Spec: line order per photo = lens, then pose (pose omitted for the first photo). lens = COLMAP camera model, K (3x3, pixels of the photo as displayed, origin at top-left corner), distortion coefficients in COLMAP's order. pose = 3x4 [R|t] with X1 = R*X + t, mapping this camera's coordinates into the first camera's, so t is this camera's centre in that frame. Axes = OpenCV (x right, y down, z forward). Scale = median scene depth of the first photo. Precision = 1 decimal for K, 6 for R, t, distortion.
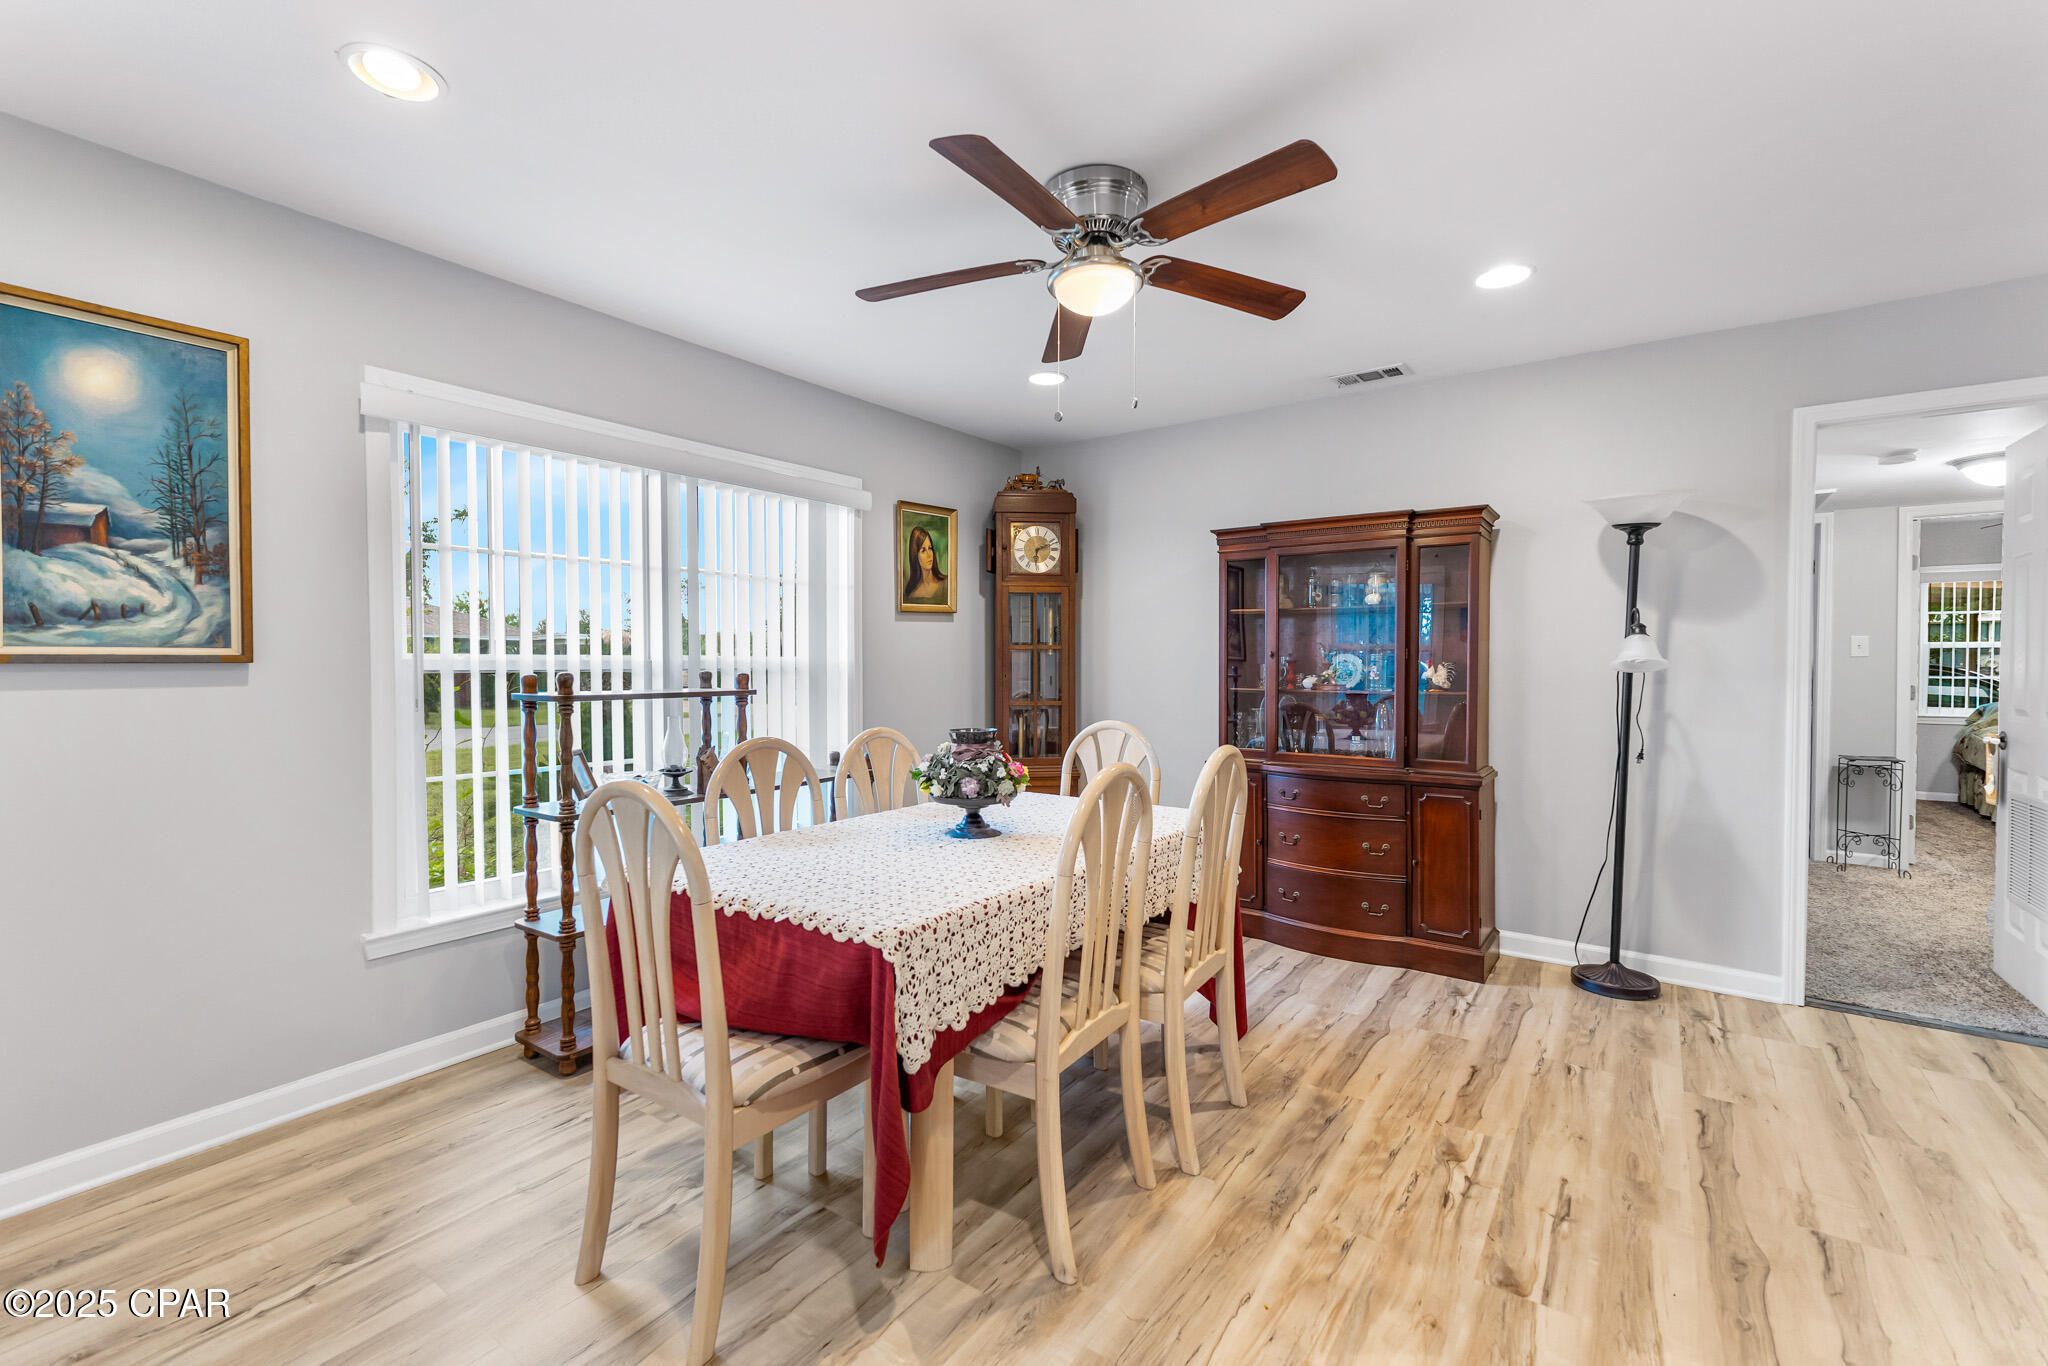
lens RADIAL K [[899.5, 0, 1031.9], [0, 899.5, 675.4], [0, 0, 1]] dist [0.007400, -0.000044]
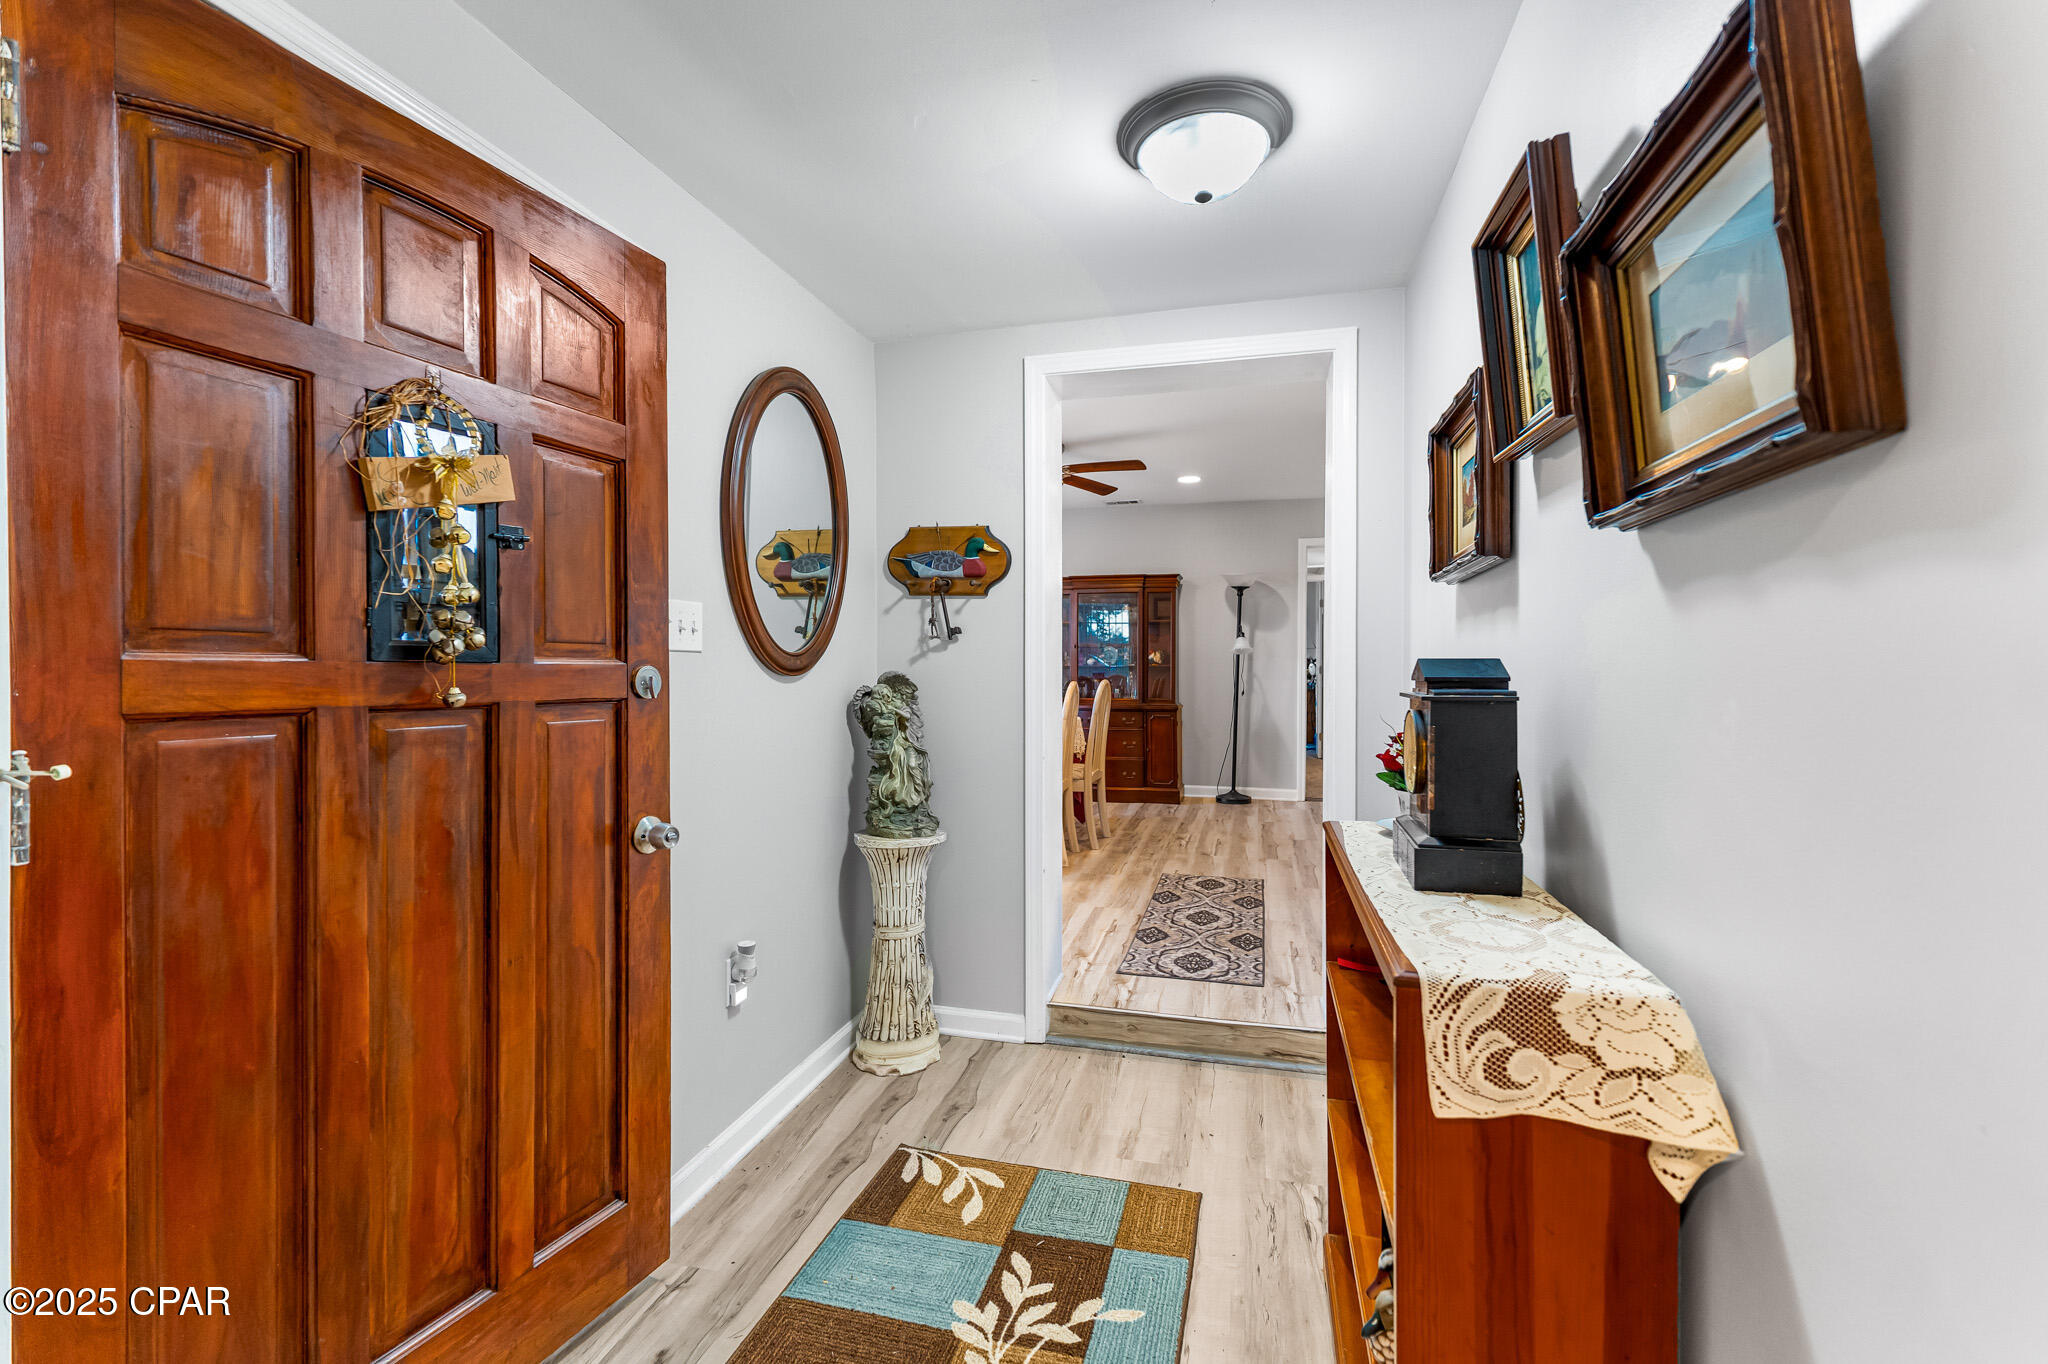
lens RADIAL K [[880.3, 0, 1027.7], [0, 880.3, 664.7], [0, 0, 1]] dist [0.008198, -0.000566]
pose [[0.939944, 0.001048, 0.341327, -0.524352], [0.004382, 0.999876, -0.015138, 0.049704], [-0.341301, 0.015724, 0.939823, -0.797672]]
